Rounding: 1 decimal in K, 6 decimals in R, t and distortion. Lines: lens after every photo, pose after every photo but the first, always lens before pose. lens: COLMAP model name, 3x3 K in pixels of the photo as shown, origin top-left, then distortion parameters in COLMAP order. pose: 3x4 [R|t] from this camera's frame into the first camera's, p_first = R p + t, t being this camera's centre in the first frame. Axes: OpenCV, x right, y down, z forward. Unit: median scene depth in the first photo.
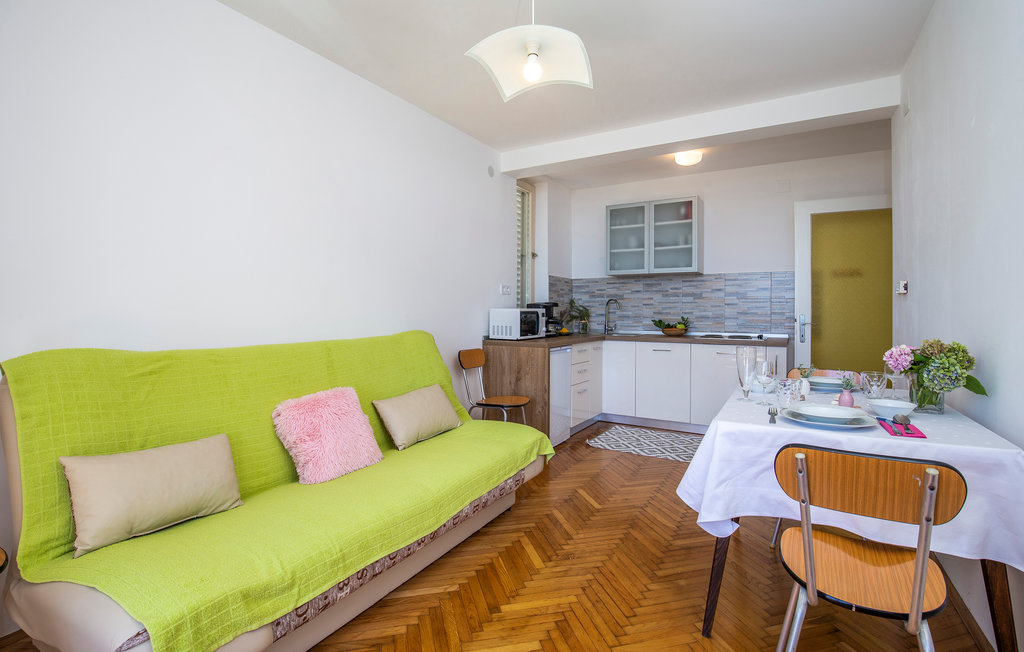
lens RADIAL K [[485.9, 0, 513.7], [0, 485.9, 309.7], [0, 0, 1]] dist [-0.001055, -0.000146]
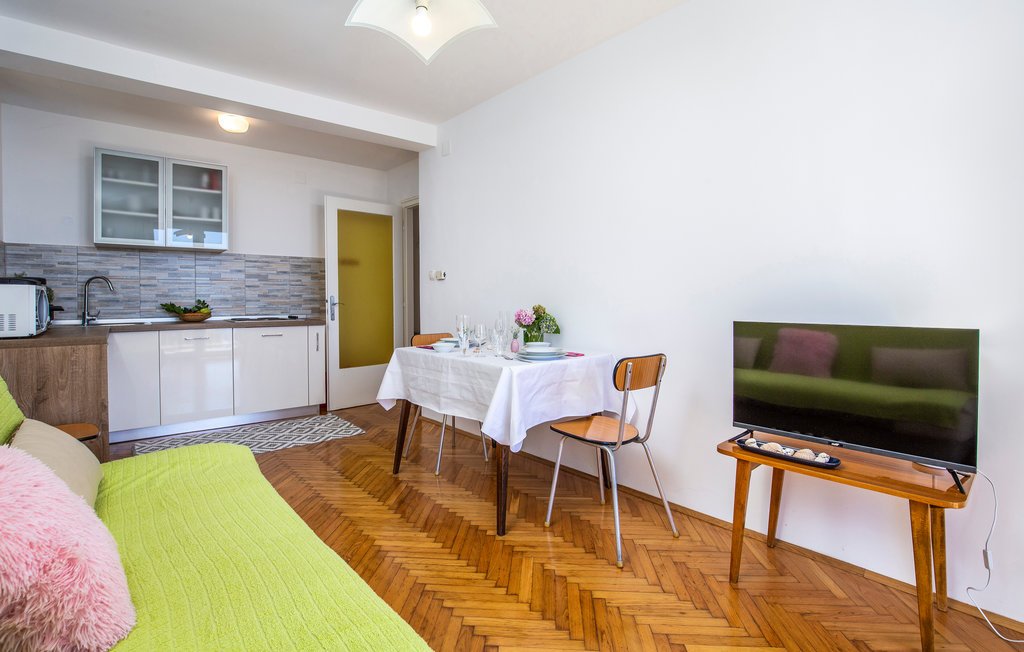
lens RADIAL K [[485.9, 0, 513.7], [0, 485.9, 309.7], [0, 0, 1]] dist [-0.001055, -0.000146]
pose [[0.345606, -0.031785, 0.937841, -0.285191], [-0.003596, 0.999374, 0.035195, -0.000487], [-0.938373, -0.015537, 0.345276, 0.173459]]
